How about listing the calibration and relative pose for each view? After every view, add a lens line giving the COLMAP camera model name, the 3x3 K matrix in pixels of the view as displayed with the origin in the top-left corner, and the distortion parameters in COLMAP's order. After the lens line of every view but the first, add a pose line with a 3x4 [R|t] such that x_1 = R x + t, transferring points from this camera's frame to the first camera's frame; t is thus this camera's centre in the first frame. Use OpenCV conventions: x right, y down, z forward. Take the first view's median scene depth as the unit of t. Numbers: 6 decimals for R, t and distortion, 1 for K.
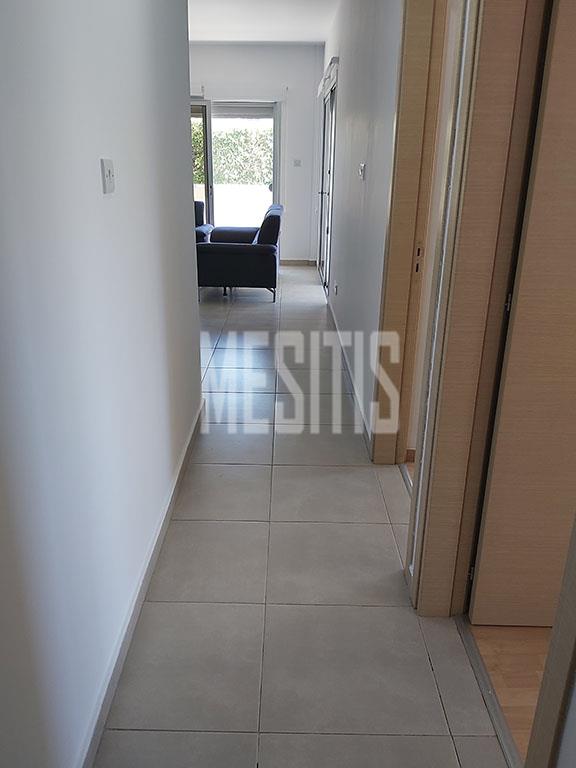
lens RADIAL K [[589.6, 0, 288.0], [0, 589.6, 384.0], [0, 0, 1]] dist [-0.004603, -0.004611]
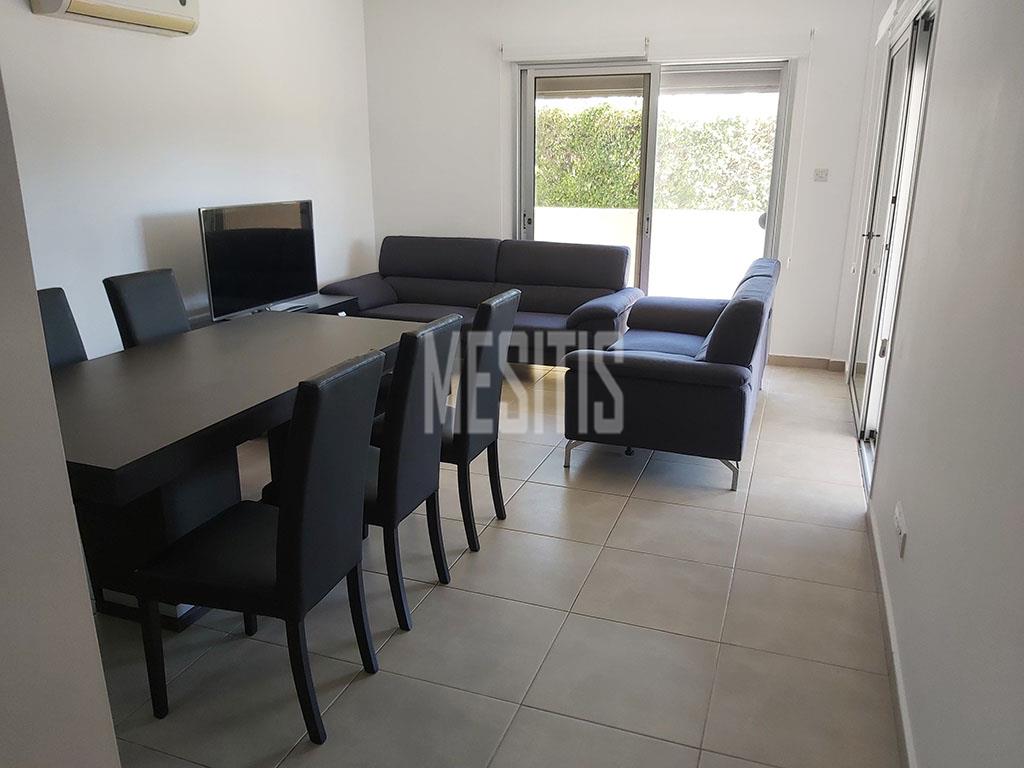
lens RADIAL K [[786.1, 0, 512.0], [0, 786.1, 384.0], [0, 0, 1]] dist [-0.004603, -0.004611]
pose [[0.938181, 0.086888, -0.335063, 0.008083], [-0.114979, 0.991246, -0.064894, -0.121497], [0.326492, 0.099408, 0.939958, 0.292485]]
